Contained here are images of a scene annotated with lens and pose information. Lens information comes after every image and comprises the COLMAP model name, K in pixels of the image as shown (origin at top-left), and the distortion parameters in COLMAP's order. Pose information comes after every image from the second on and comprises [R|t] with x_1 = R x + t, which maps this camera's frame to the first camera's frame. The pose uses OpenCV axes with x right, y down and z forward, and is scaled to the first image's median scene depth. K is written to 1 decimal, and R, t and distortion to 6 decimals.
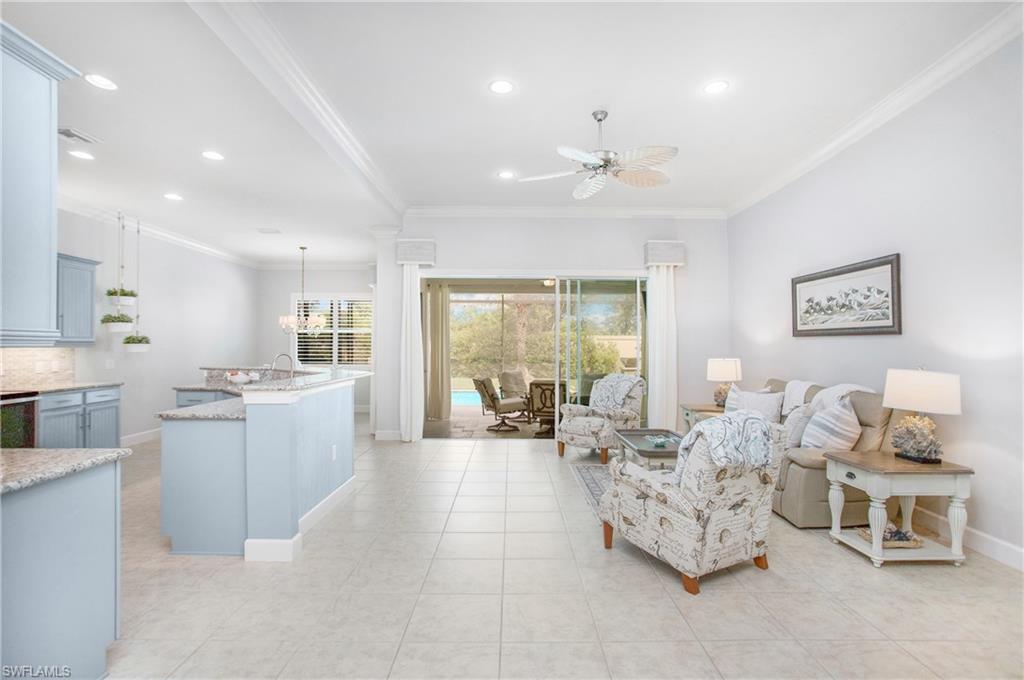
lens RADIAL K [[511.1, 0, 549.4], [0, 511.1, 333.4], [0, 0, 1]] dist [-0.012946, 0.000184]
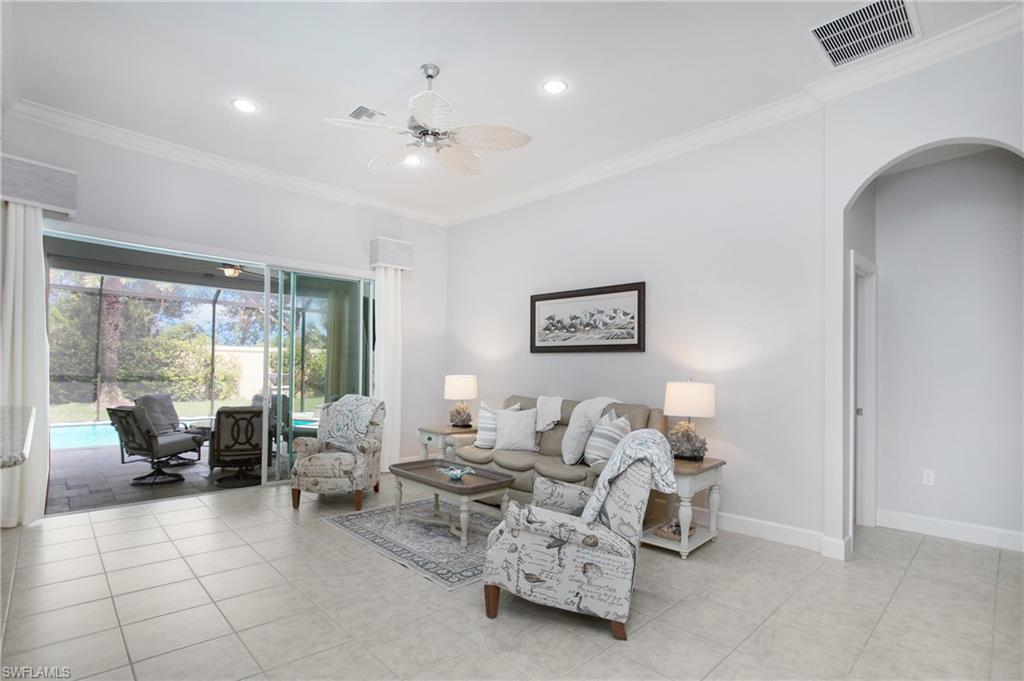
lens RADIAL K [[530.0, 0, 565.2], [0, 530.0, 342.7], [0, 0, 1]] dist [-0.069274, -0.000033]
pose [[0.744816, 0.027984, 0.666683, -0.210960], [-0.020983, 0.999608, -0.018516, 0.005842], [-0.666940, -0.000198, 0.745111, 0.200455]]
